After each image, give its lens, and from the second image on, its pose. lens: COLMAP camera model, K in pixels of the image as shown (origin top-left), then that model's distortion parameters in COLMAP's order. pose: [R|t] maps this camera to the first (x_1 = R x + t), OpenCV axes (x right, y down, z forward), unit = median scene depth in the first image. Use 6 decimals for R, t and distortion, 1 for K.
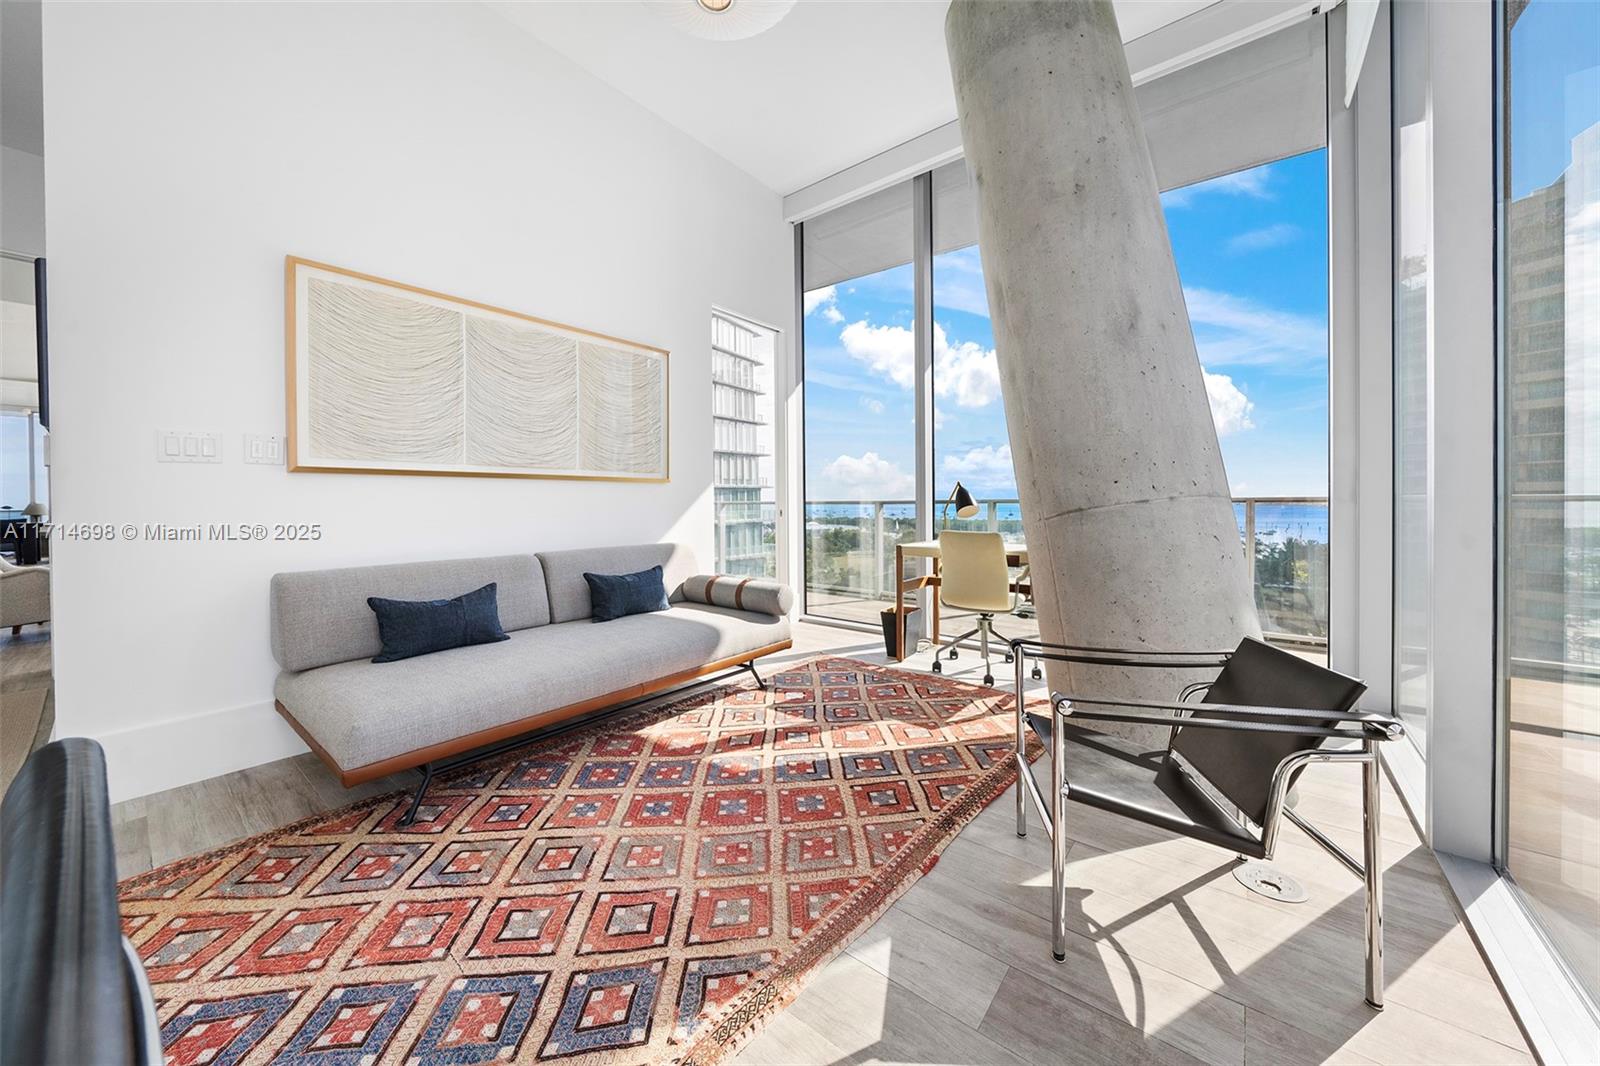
lens RADIAL K [[566.1, 0, 804.5], [0, 566.1, 500.9], [0, 0, 1]] dist [-0.007243, -0.000023]
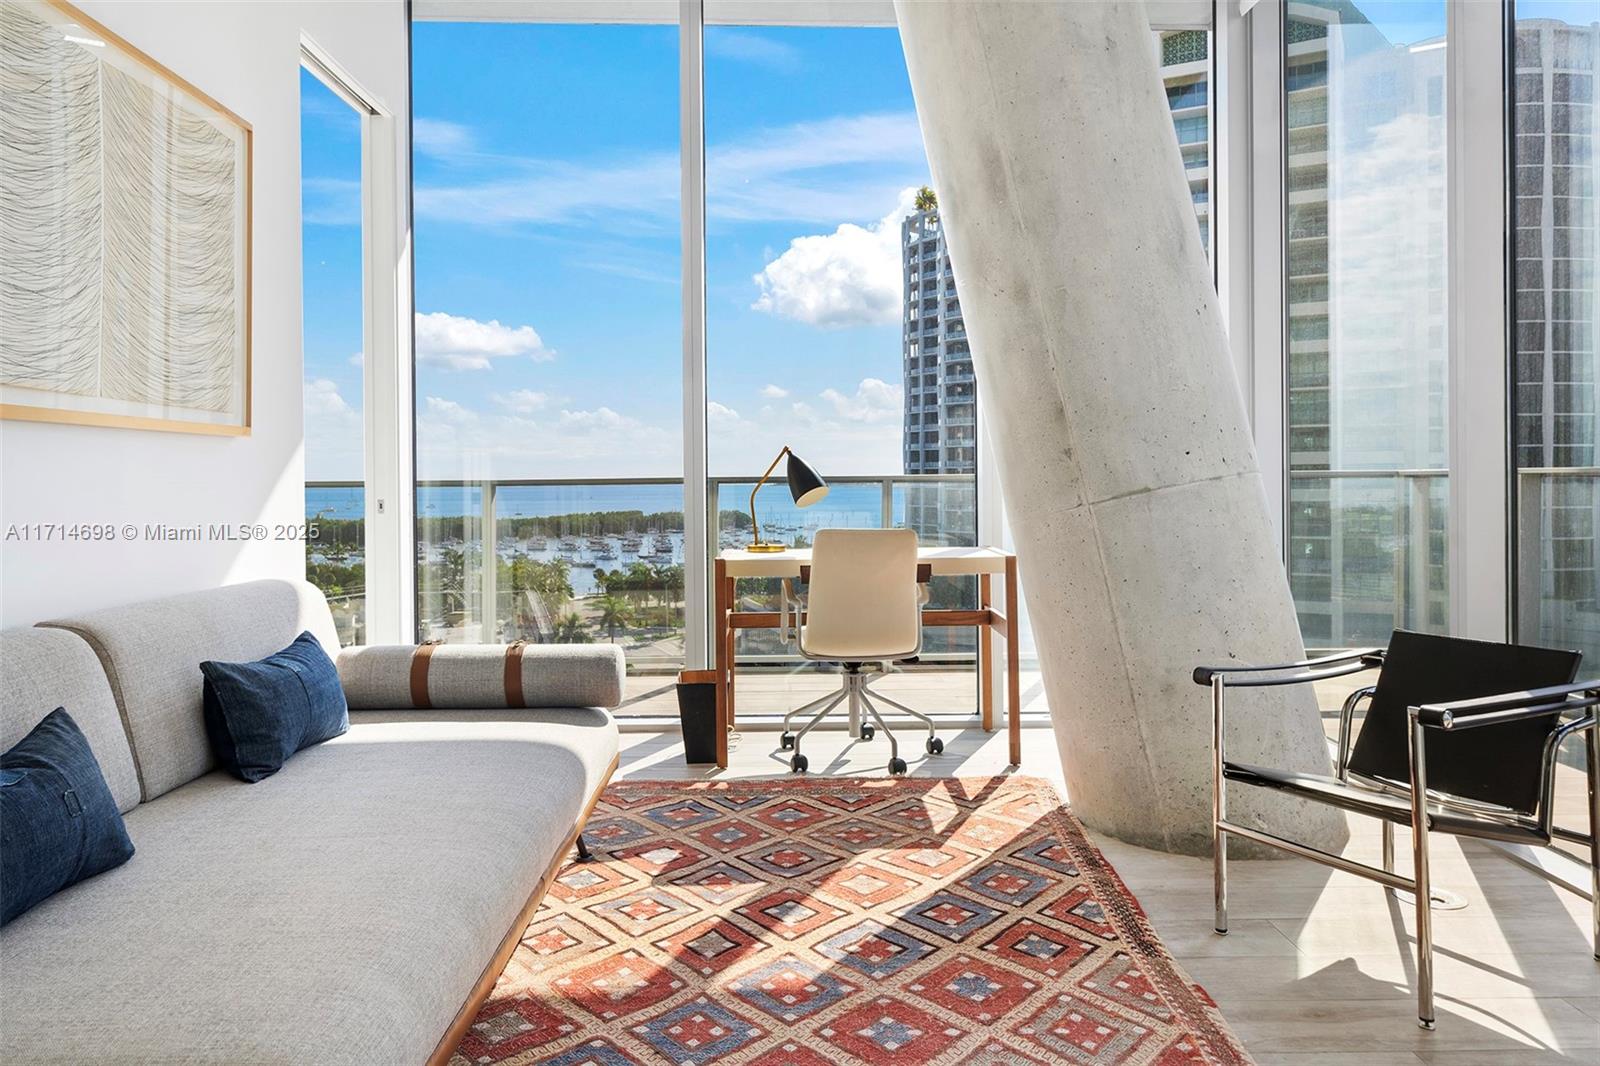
lens RADIAL K [[1076.2, 0, 835.9], [0, 1076.2, 469.1], [0, 0, 1]] dist [0.003807, -0.000709]
pose [[0.768909, 0.004919, 0.639340, -0.676901], [0.002877, 0.999934, -0.011153, 0.002871], [-0.639352, 0.010415, 0.768843, 0.177210]]
